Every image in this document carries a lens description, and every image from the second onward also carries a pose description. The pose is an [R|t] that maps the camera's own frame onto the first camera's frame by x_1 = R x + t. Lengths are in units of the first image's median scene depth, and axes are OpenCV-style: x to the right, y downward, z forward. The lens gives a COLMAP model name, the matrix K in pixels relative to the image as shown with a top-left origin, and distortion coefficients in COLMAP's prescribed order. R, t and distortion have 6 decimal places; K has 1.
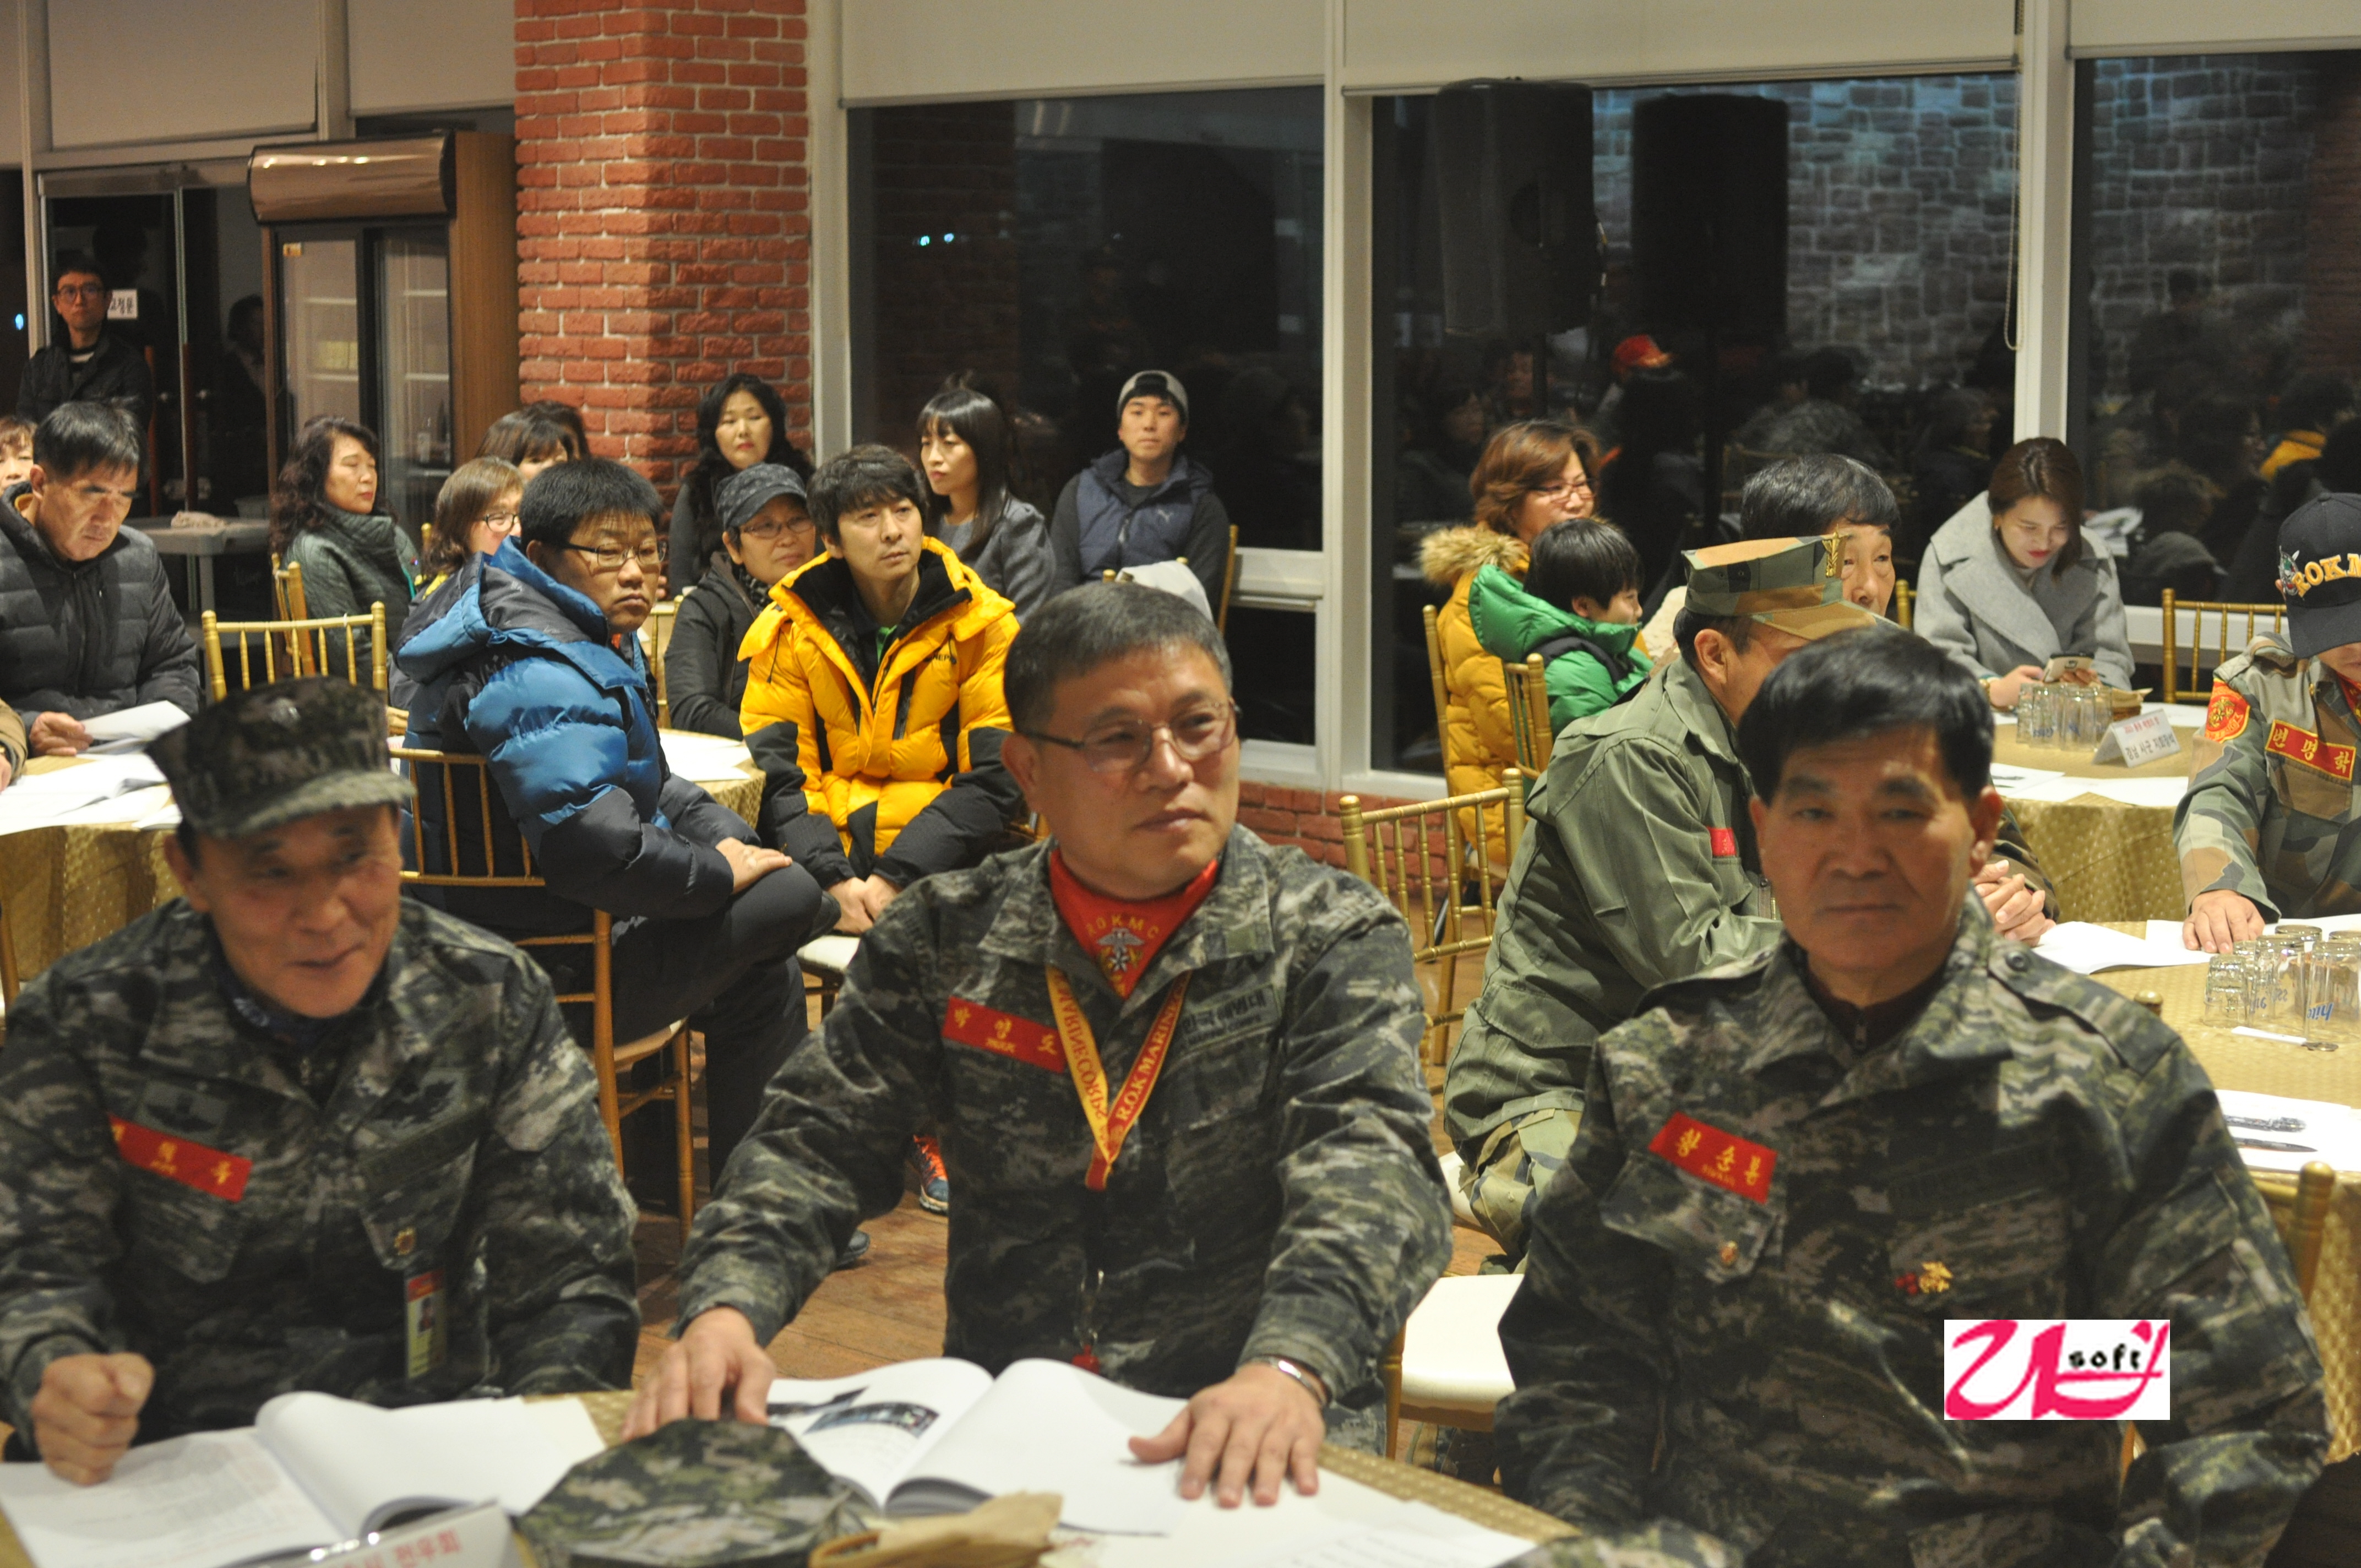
lens RADIAL K [[3565.0, 0, 1181.8], [0, 3565.0, 764.8], [0, 0, 1]] dist [-0.078721, 0.000000]
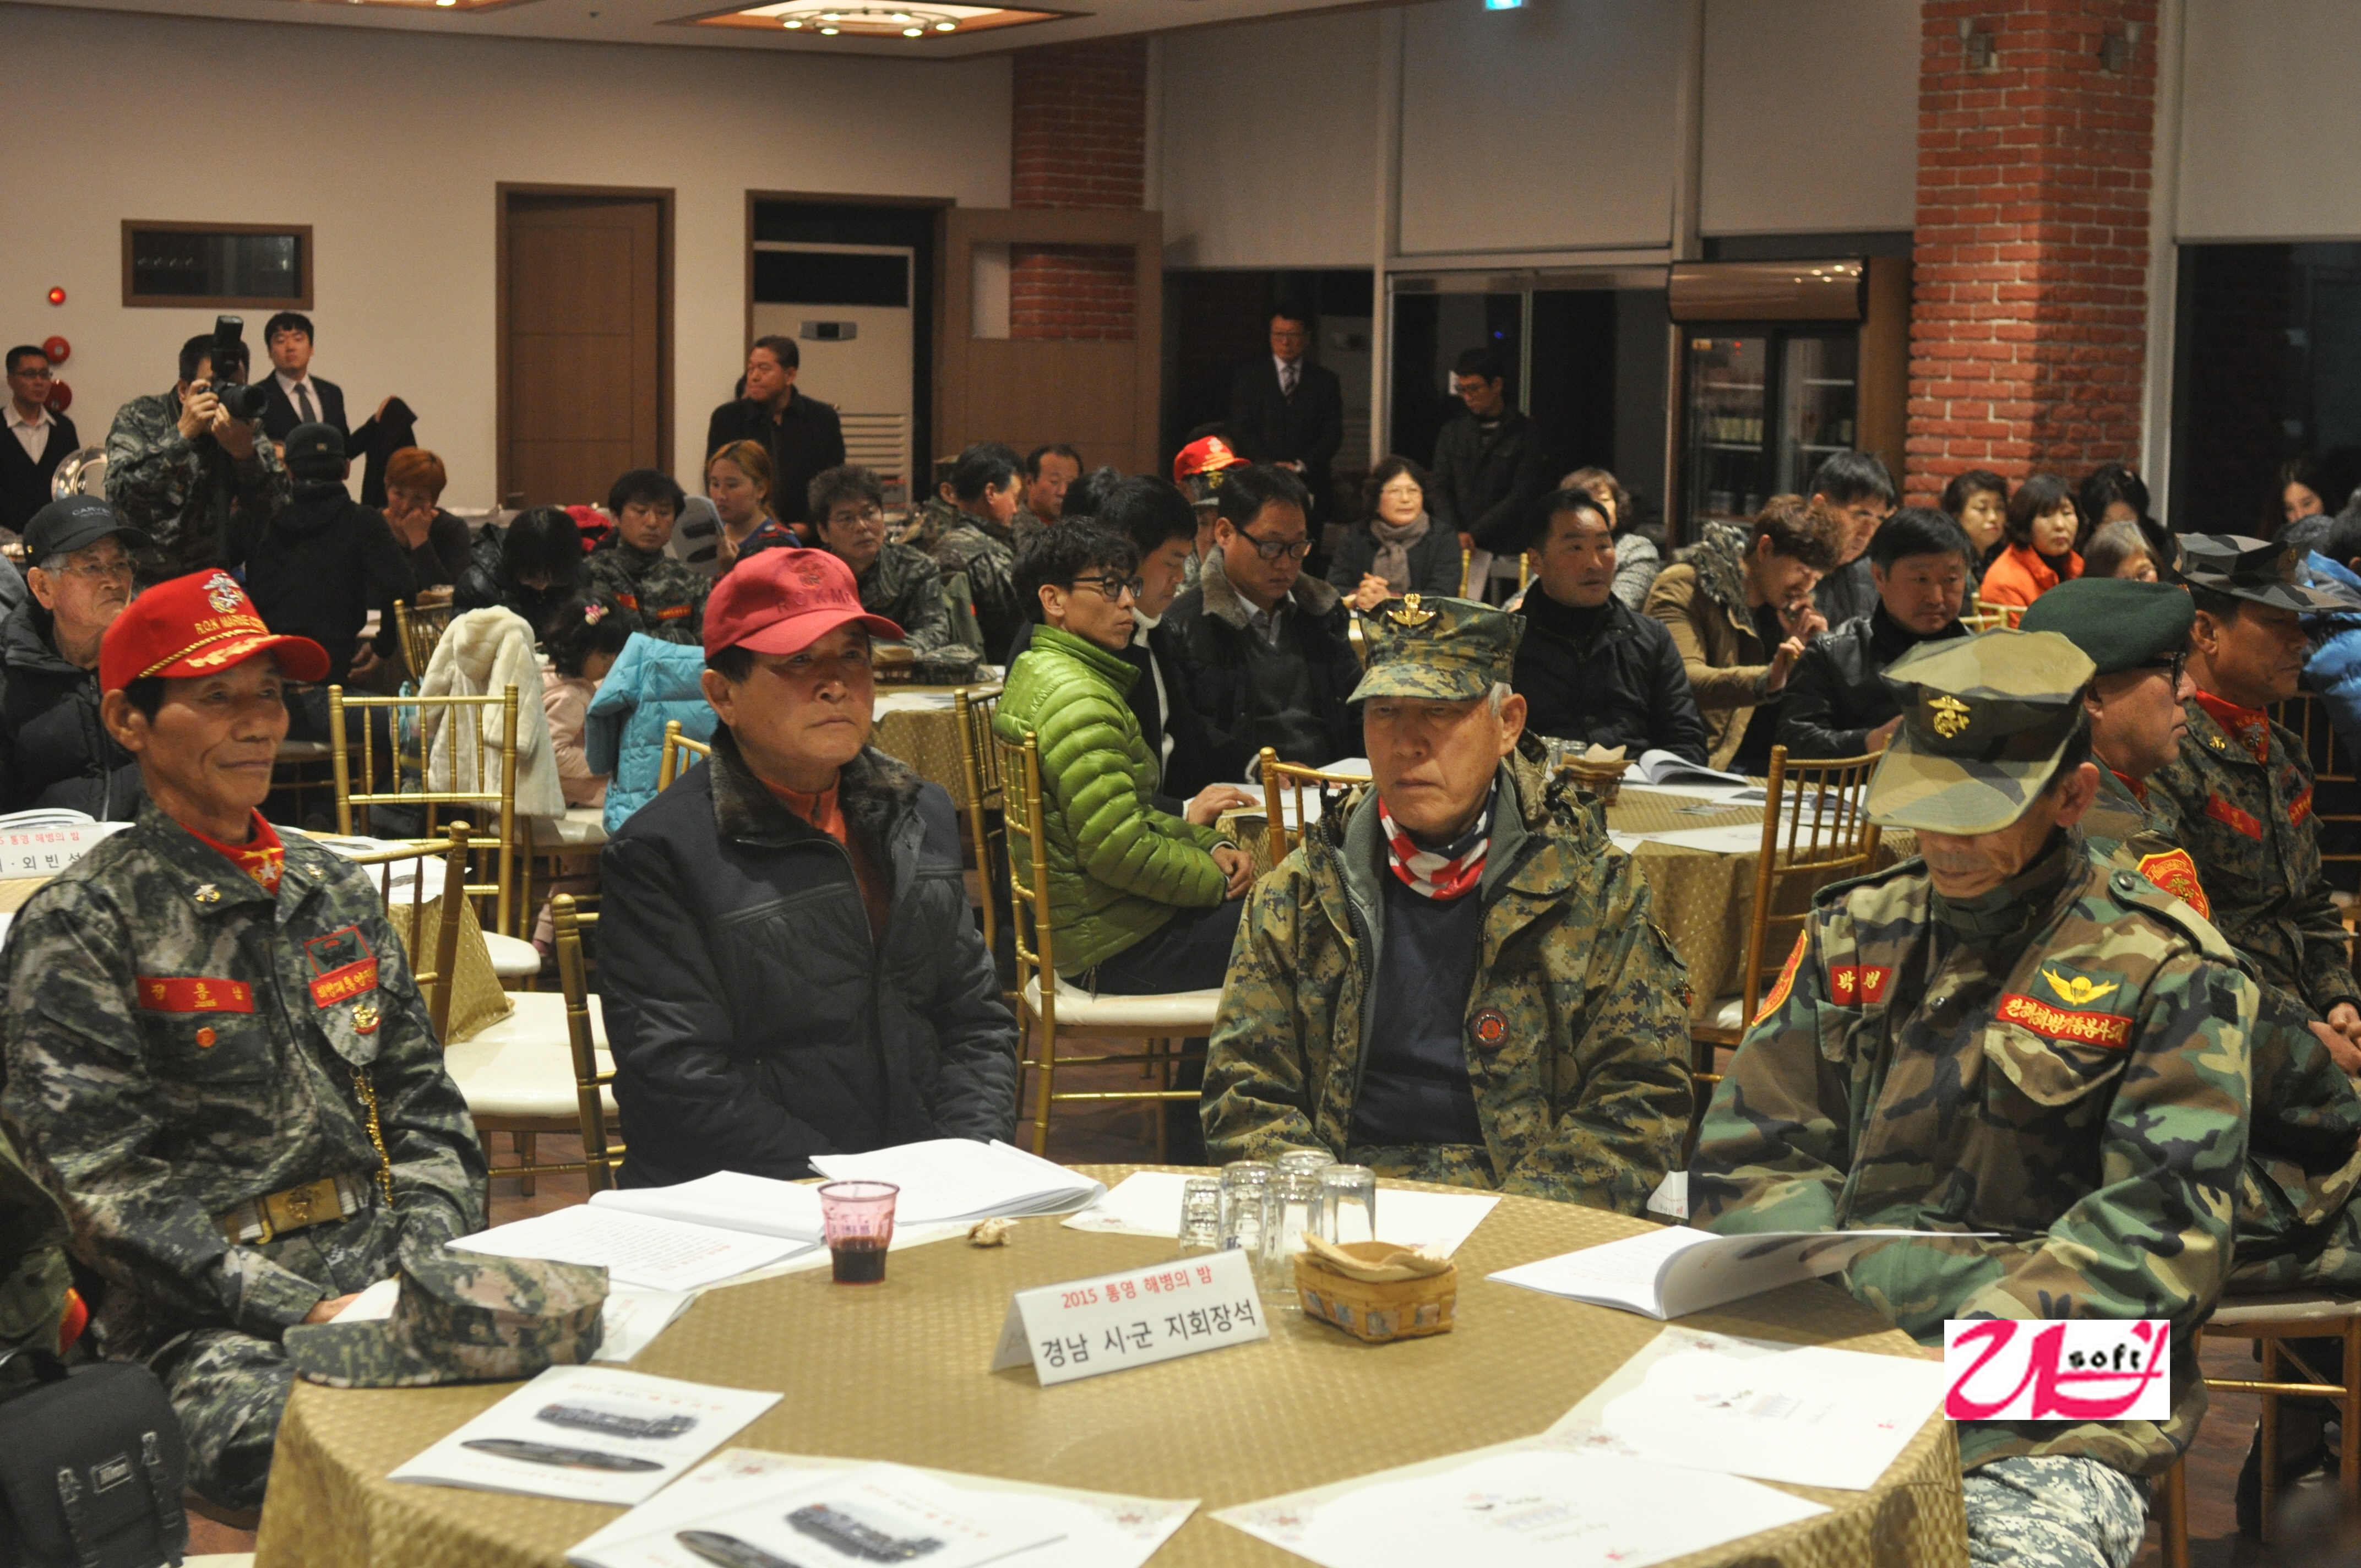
lens RADIAL K [[3565.0, 0, 1205.4], [0, 3565.0, 780.4], [0, 0, 1]] dist [-0.078721, 0.000000]
pose [[0.979072, 0.042334, -0.199064, -0.178901], [-0.046406, 0.998797, -0.015829, 0.040337], [0.198154, 0.024735, 0.979859, -0.290222]]
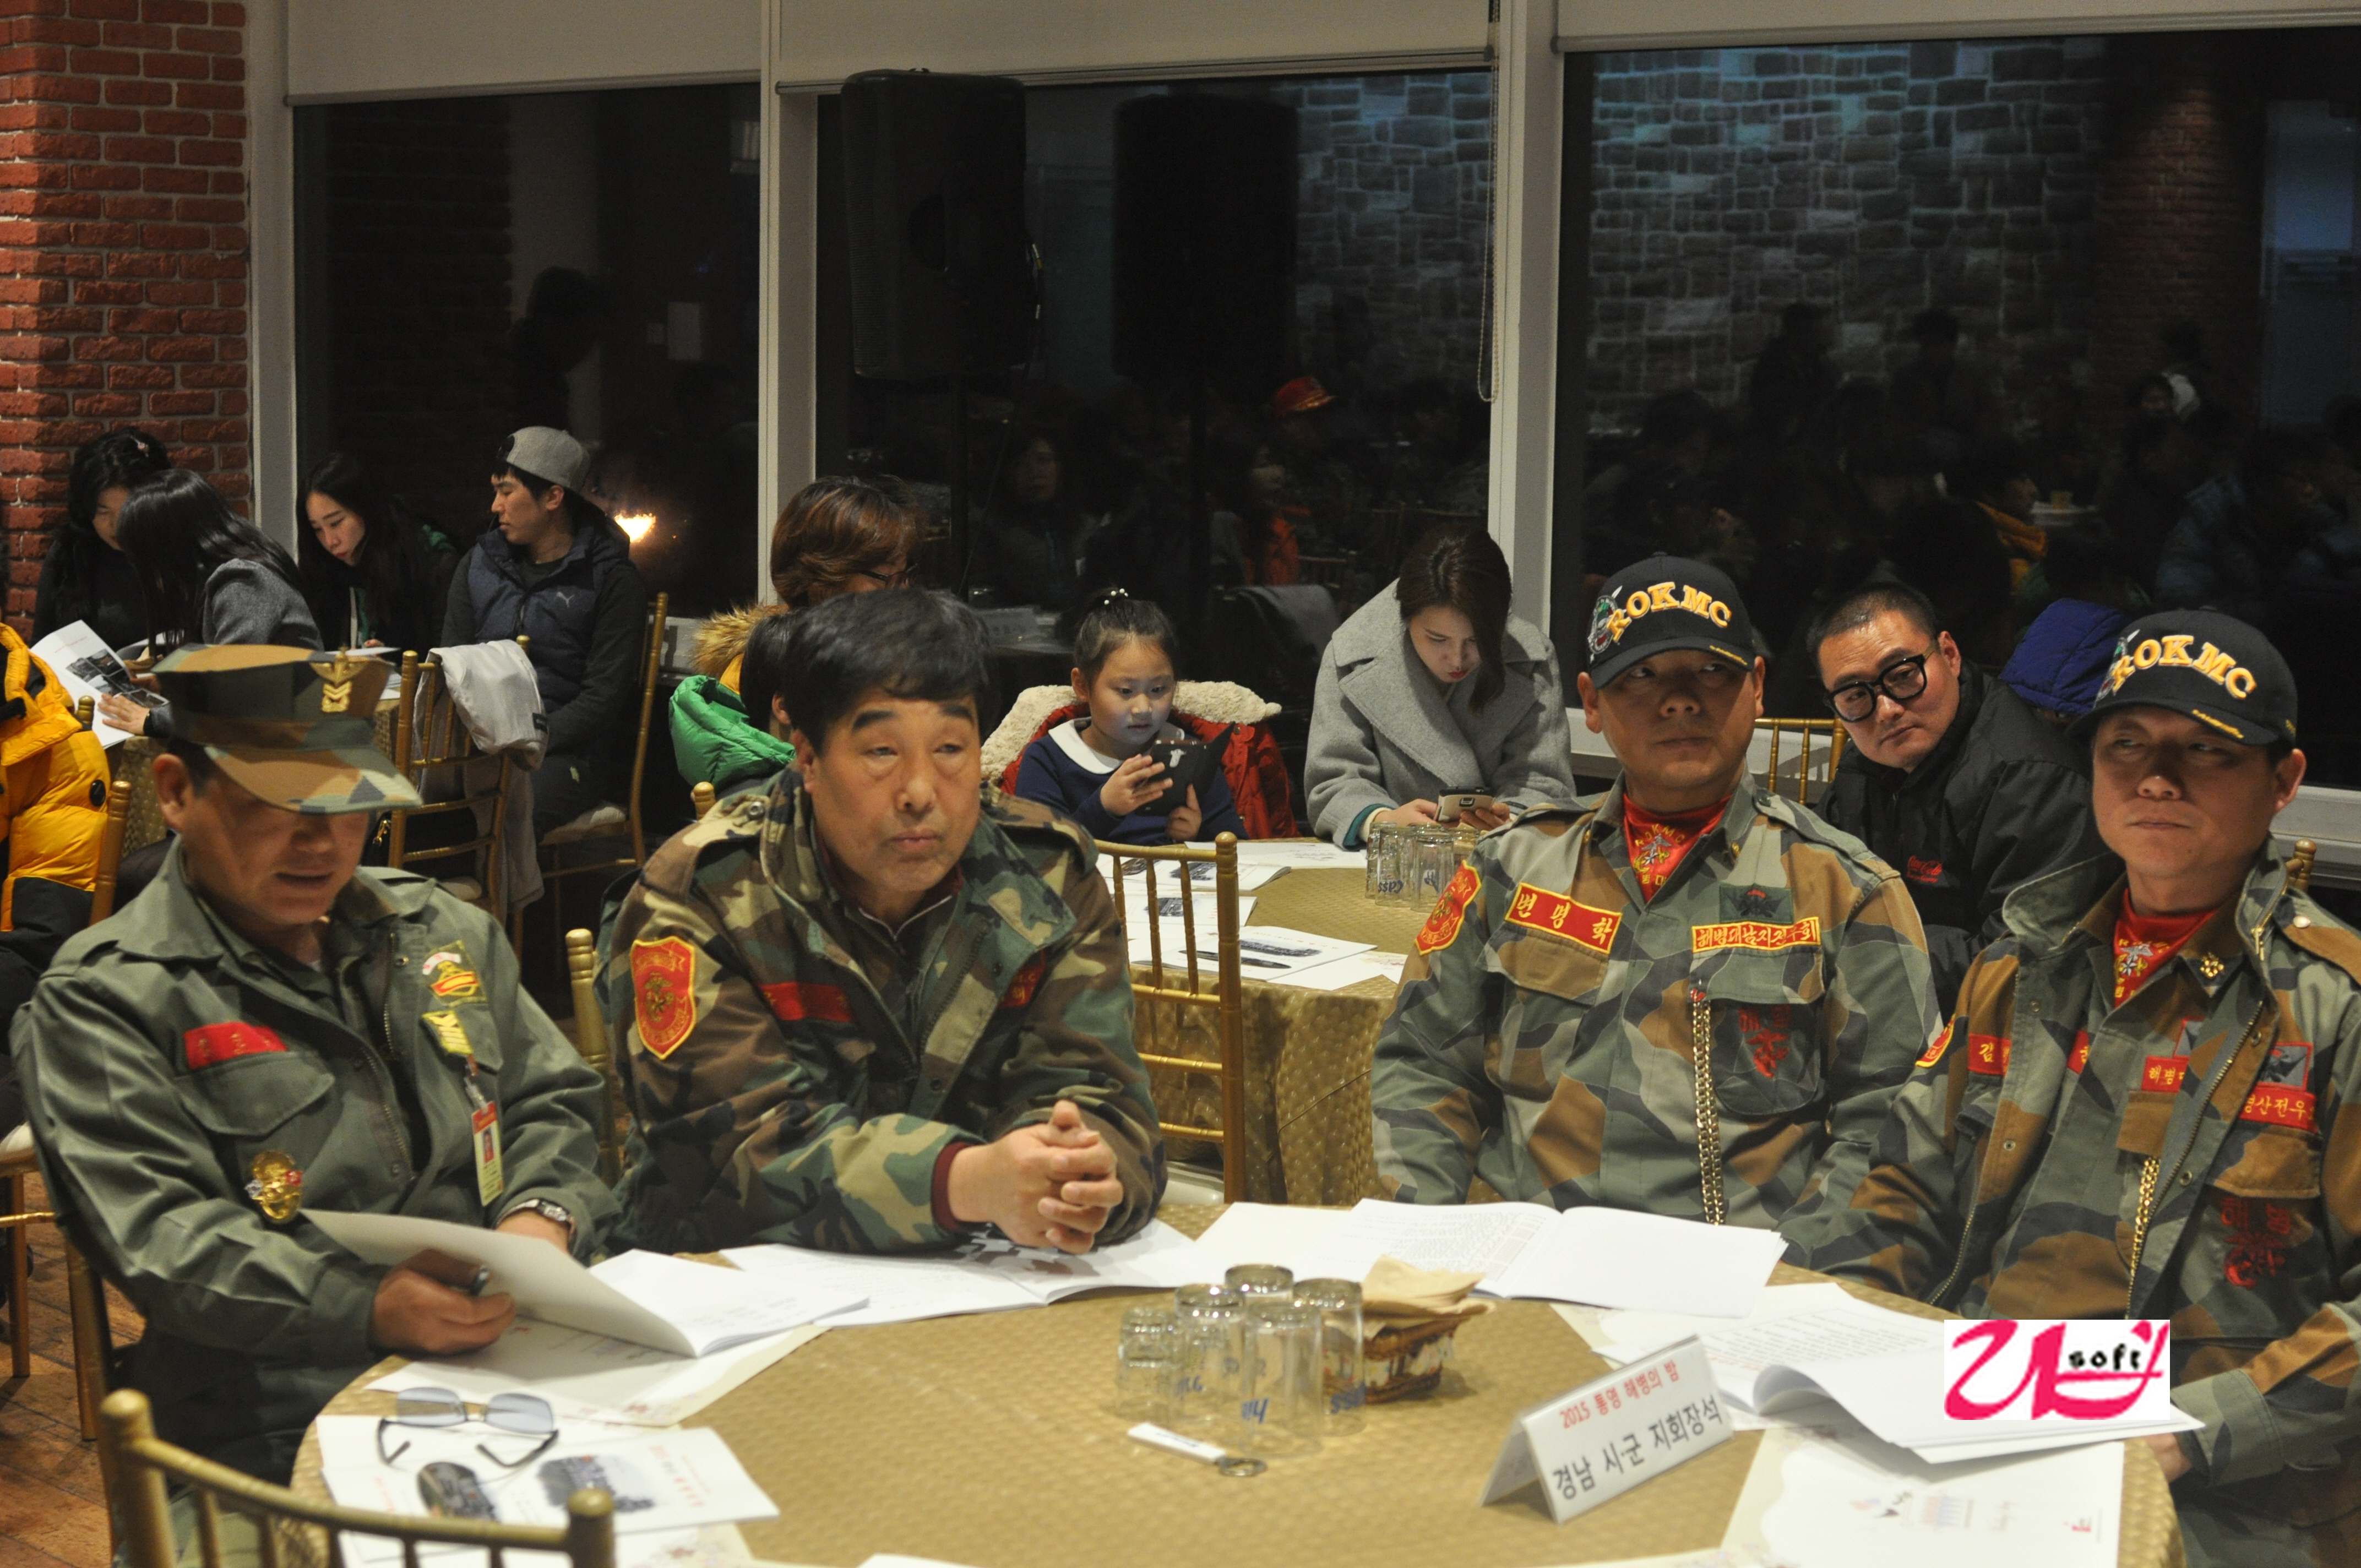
lens RADIAL K [[3565.0, 0, 1159.9], [0, 3565.0, 803.9], [0, 0, 1]] dist [-0.078721, 0.000000]
pose [[0.999821, 0.015624, 0.010699, 0.116029], [-0.015638, 0.999877, 0.001214, -0.017653], [-0.010678, -0.001381, 0.999942, 0.129182]]
